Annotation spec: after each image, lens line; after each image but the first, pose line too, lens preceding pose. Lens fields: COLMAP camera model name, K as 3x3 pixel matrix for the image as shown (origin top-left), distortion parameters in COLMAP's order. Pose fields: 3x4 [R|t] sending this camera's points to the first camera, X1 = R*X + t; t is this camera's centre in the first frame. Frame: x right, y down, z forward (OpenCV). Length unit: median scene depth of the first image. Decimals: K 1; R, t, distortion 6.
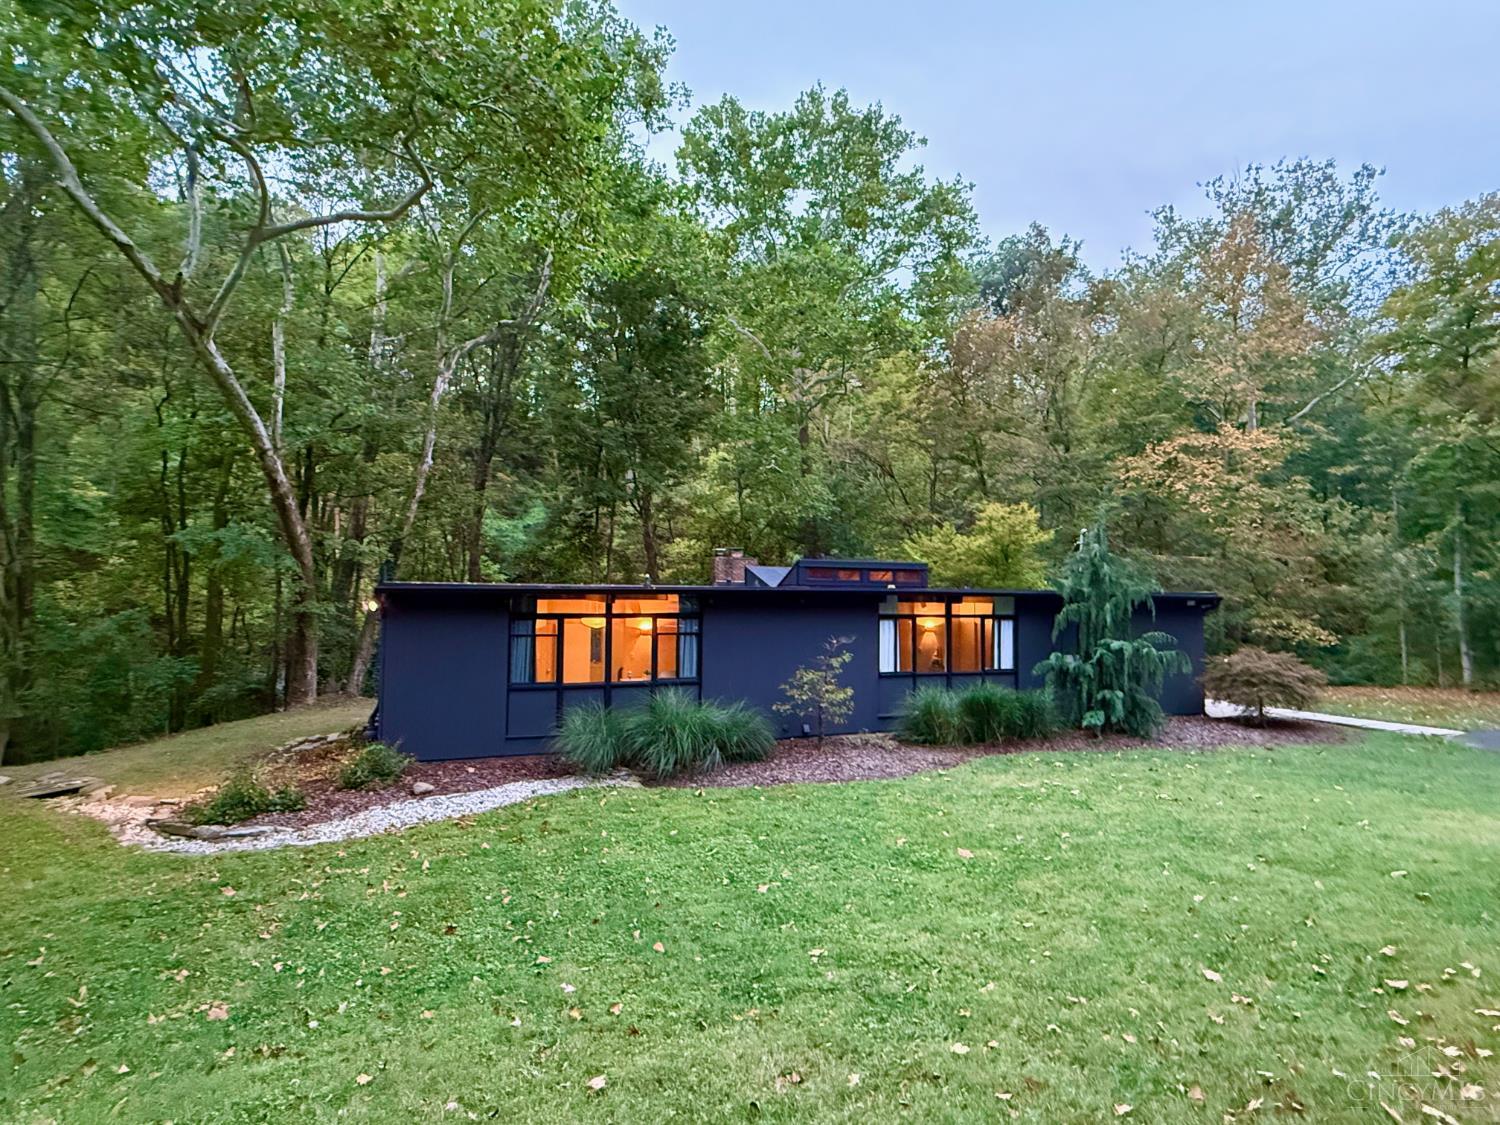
lens RADIAL K [[777.8, 0, 756.4], [0, 777.8, 551.7], [0, 0, 1]] dist [-0.005079, 0.004596]
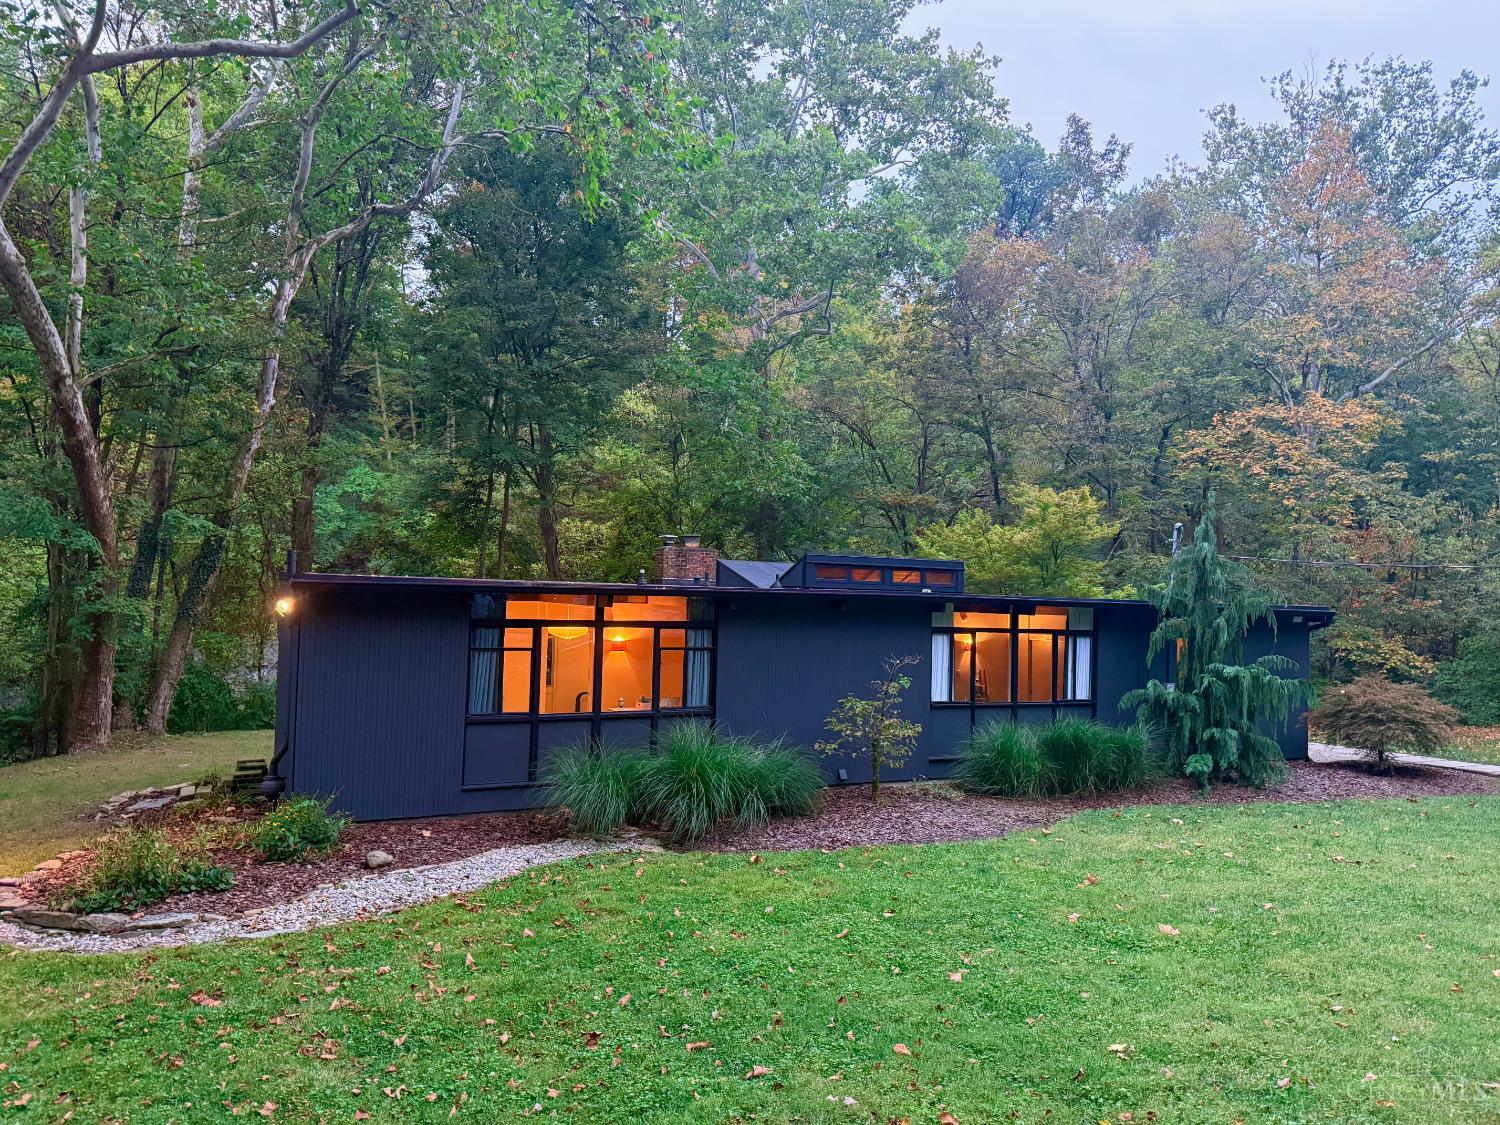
lens RADIAL K [[1059.5, 0, 742.3], [0, 1059.5, 562.4], [0, 0, 1]] dist [0.031835, -0.035831]
pose [[0.992489, 0.022230, 0.120294, -0.156153], [-0.024920, 0.999471, 0.020904, -0.000705], [-0.119766, -0.023745, 0.992518, -0.014426]]
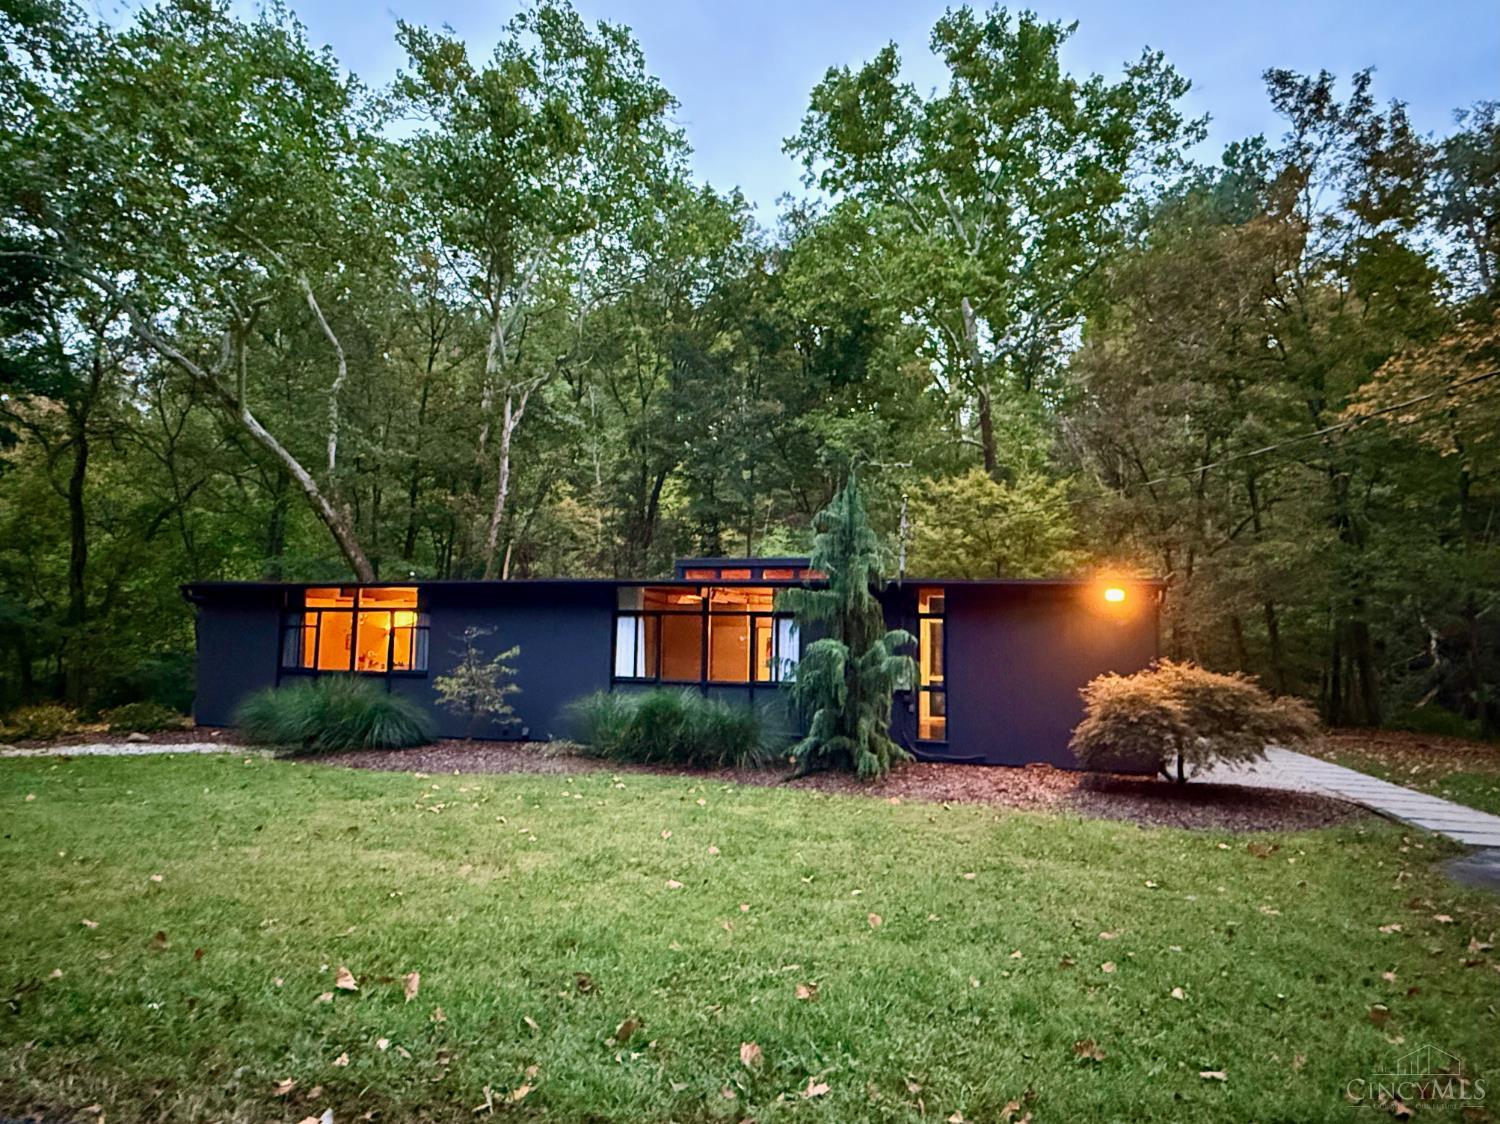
lens RADIAL K [[830.0, 0, 753.6], [0, 830.0, 558.1], [0, 0, 1]] dist [-0.022015, 0.002020]
pose [[0.825363, -0.049006, -0.562471, 0.814431], [0.028031, 0.998554, -0.045869, 0.069149], [0.563905, 0.022092, 0.825544, 0.314628]]
